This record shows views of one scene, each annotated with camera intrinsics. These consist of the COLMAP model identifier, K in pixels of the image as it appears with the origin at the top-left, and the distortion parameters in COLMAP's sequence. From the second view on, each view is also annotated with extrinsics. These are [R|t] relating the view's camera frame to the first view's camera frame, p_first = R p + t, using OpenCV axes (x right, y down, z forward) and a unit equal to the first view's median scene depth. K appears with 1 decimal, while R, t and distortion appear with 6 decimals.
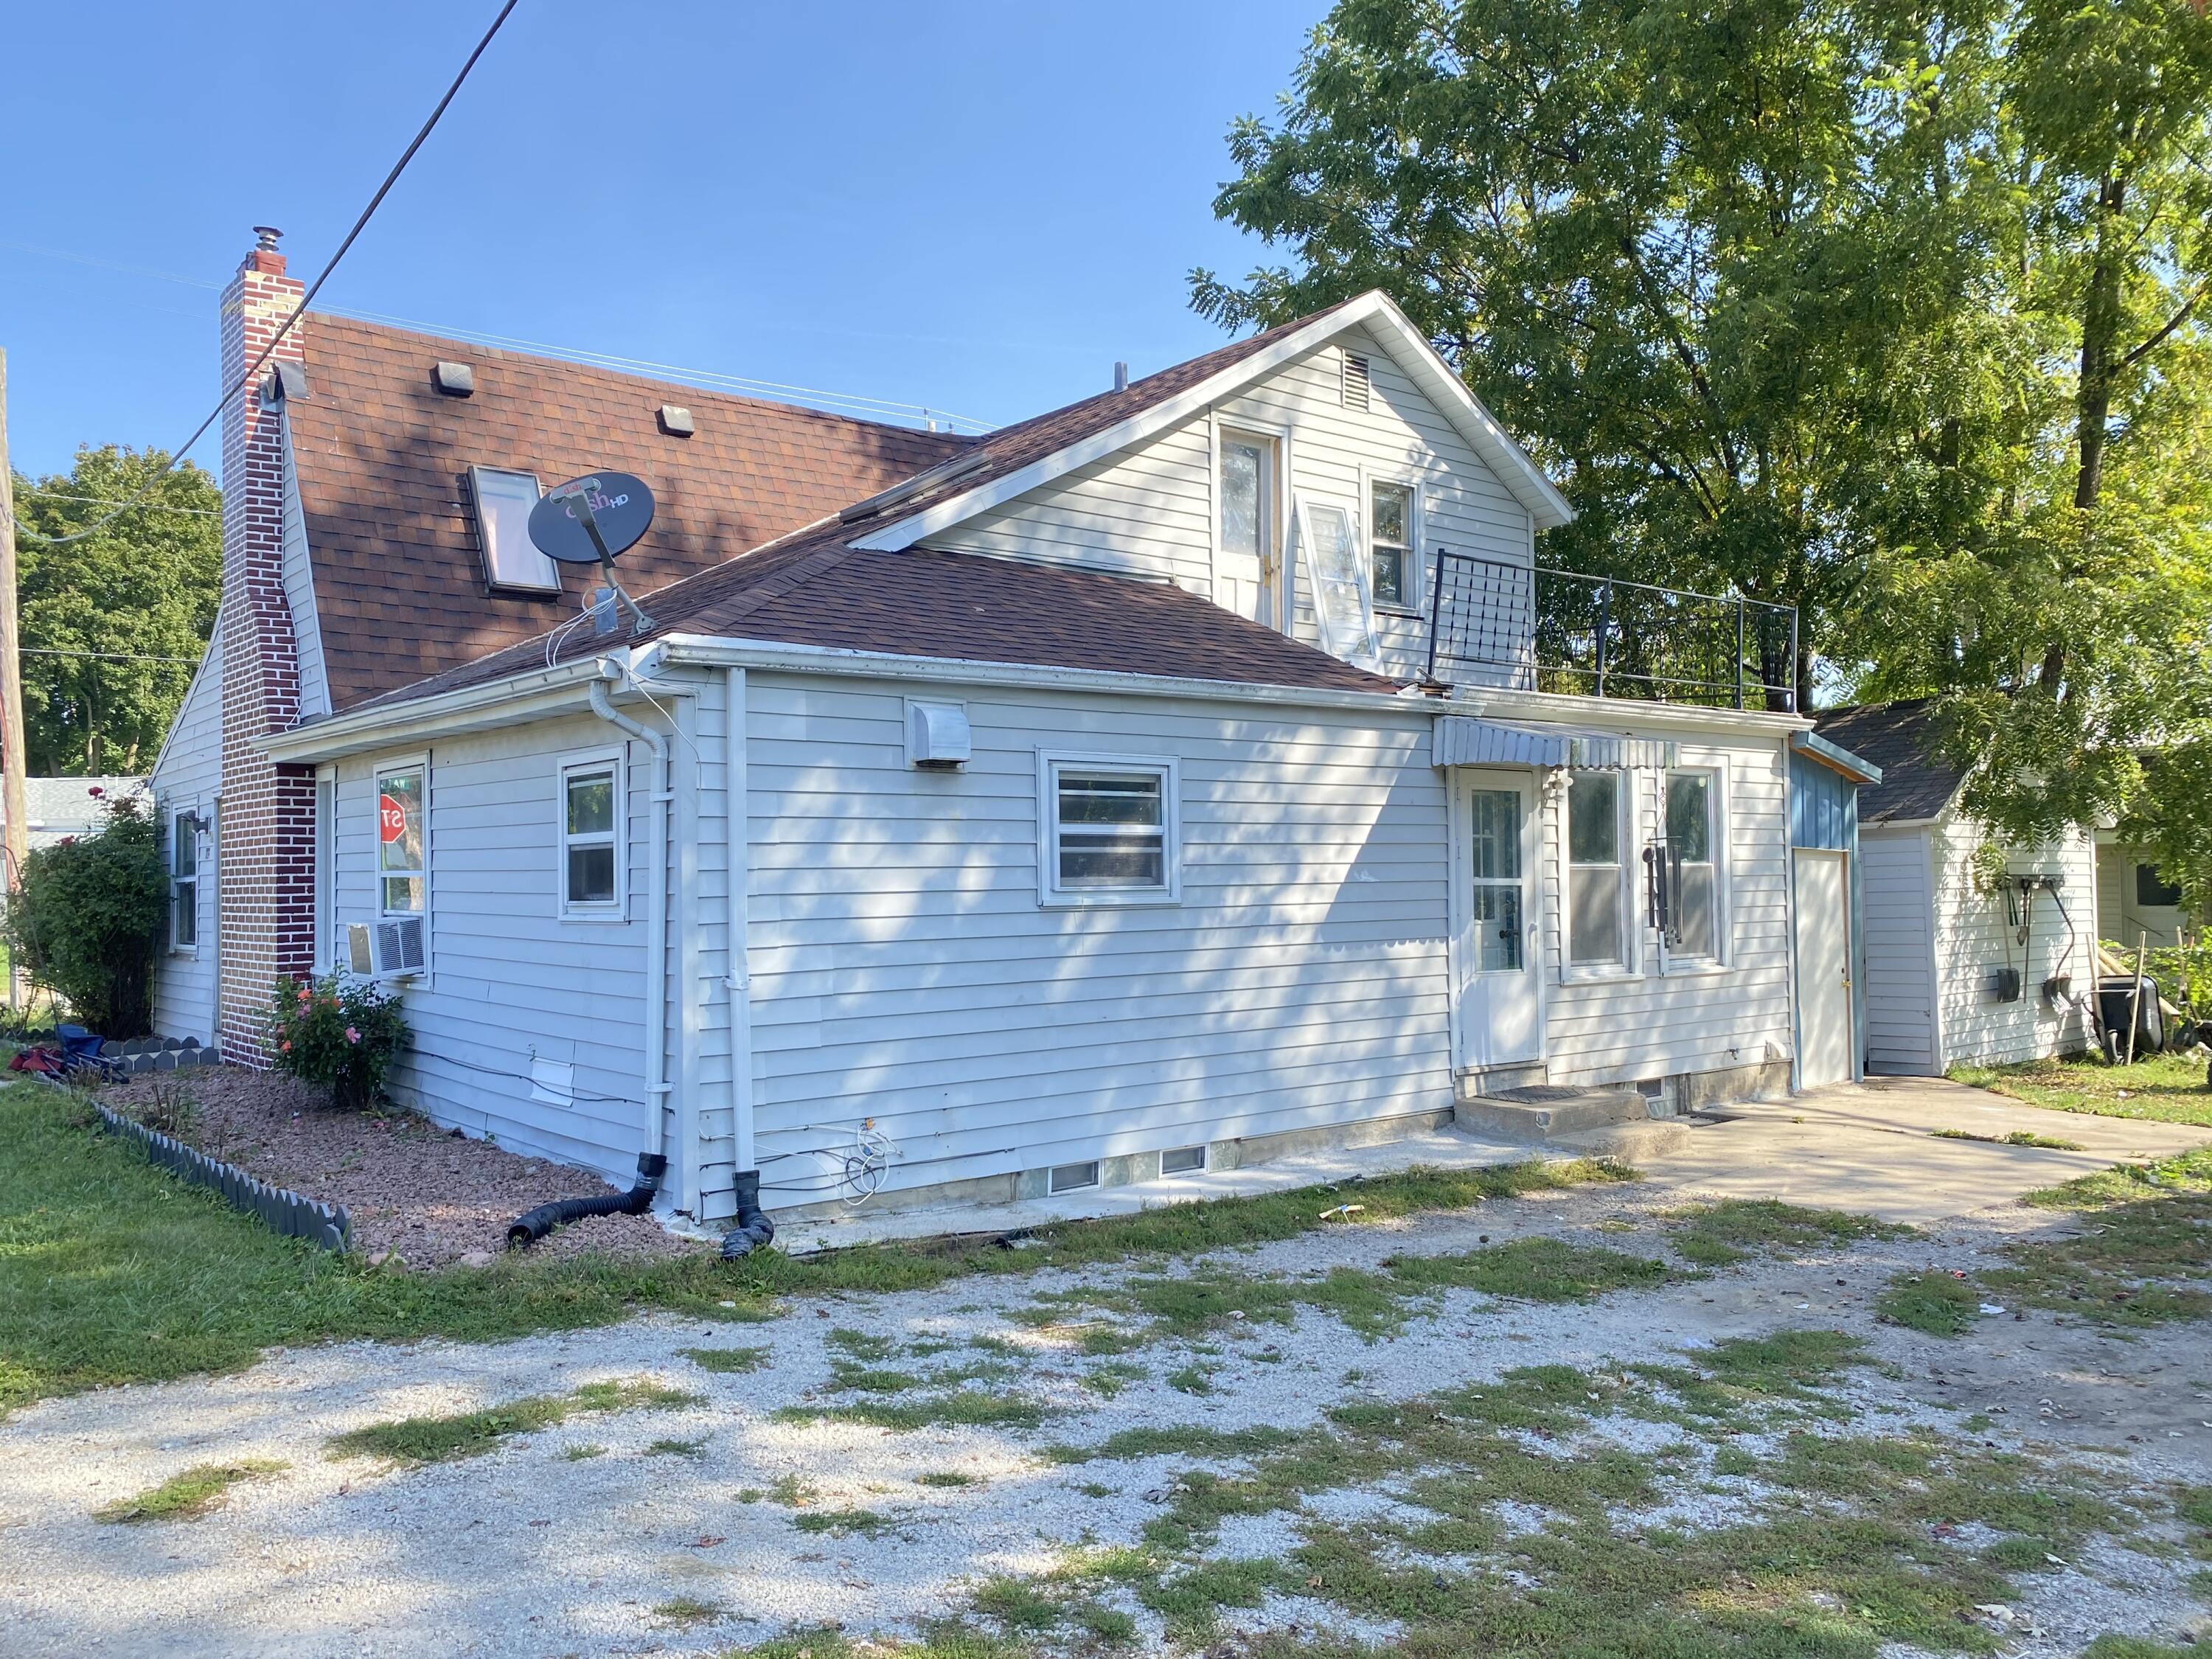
lens RADIAL K [[1691.9, 0, 1105.1], [0, 1691.9, 831.3], [0, 0, 1]] dist [0.057465, -0.001473]
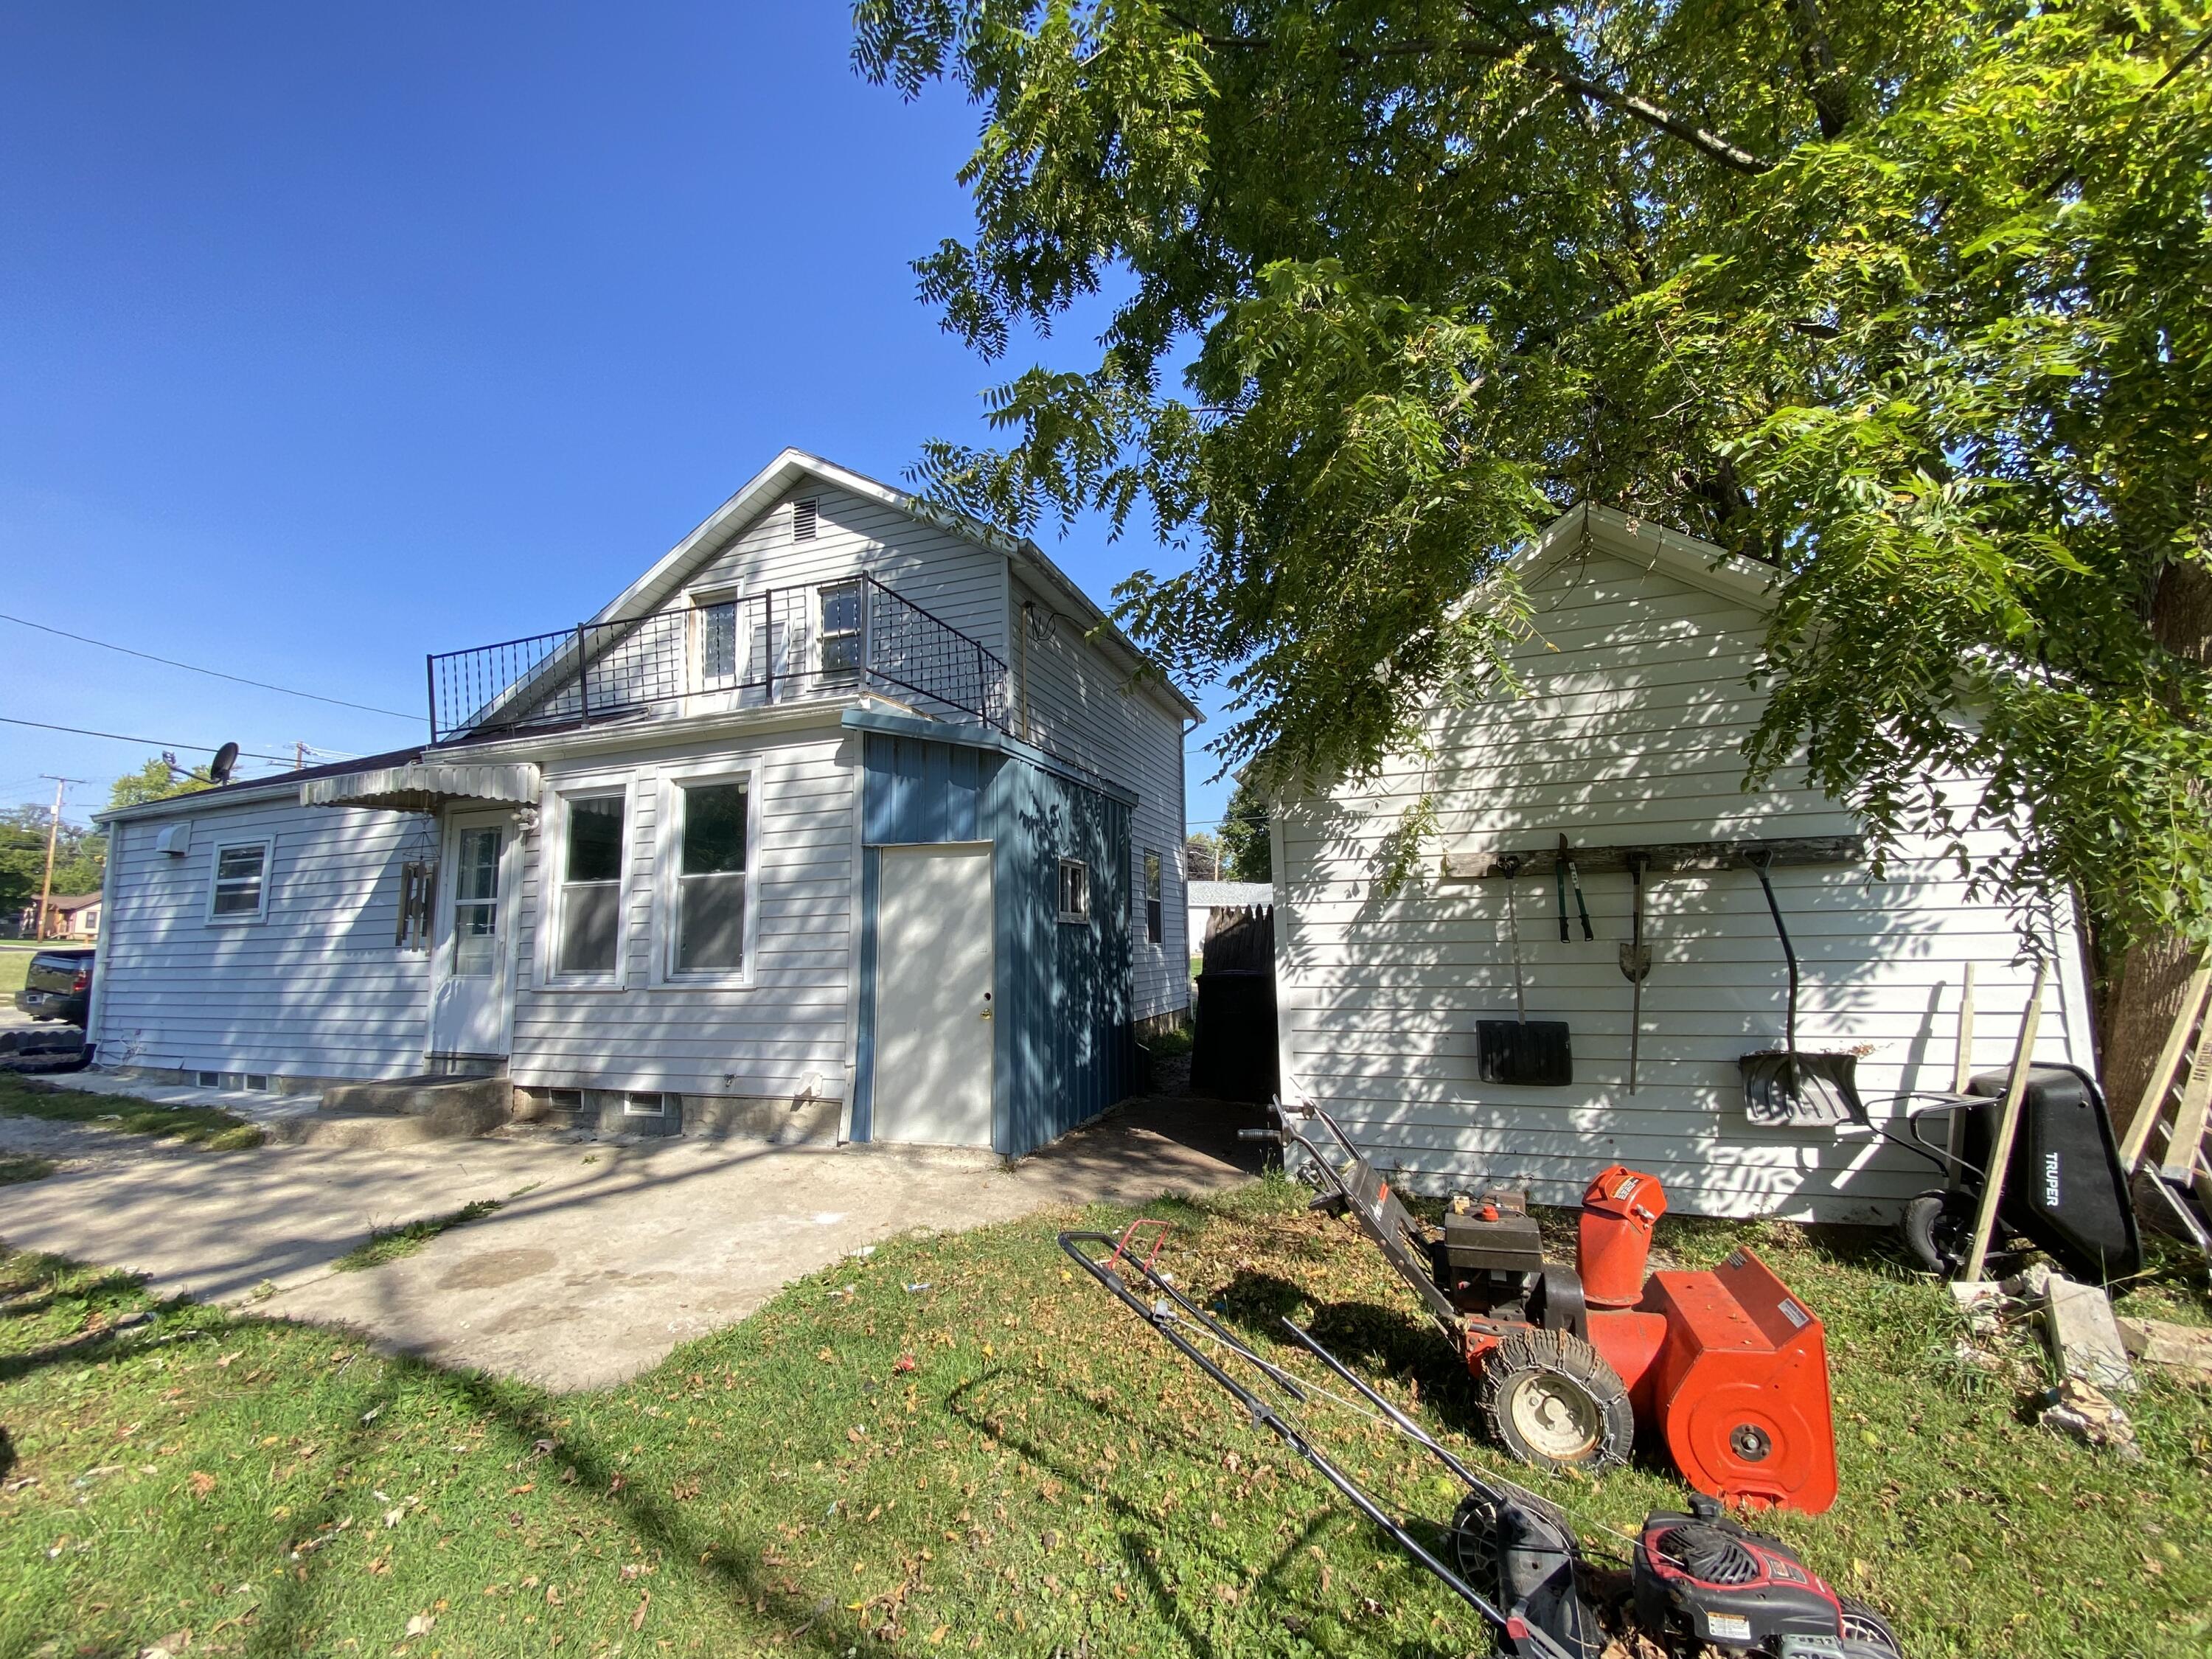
lens RADIAL K [[893.2, 0, 1107.8], [0, 893.2, 826.1], [0, 0, 1]] dist [0.008268, -0.000714]
pose [[0.503839, -0.115027, -0.856104, 0.975454], [0.037192, 0.993064, -0.111541, 0.062208], [0.862996, 0.024358, 0.504623, 1.017242]]
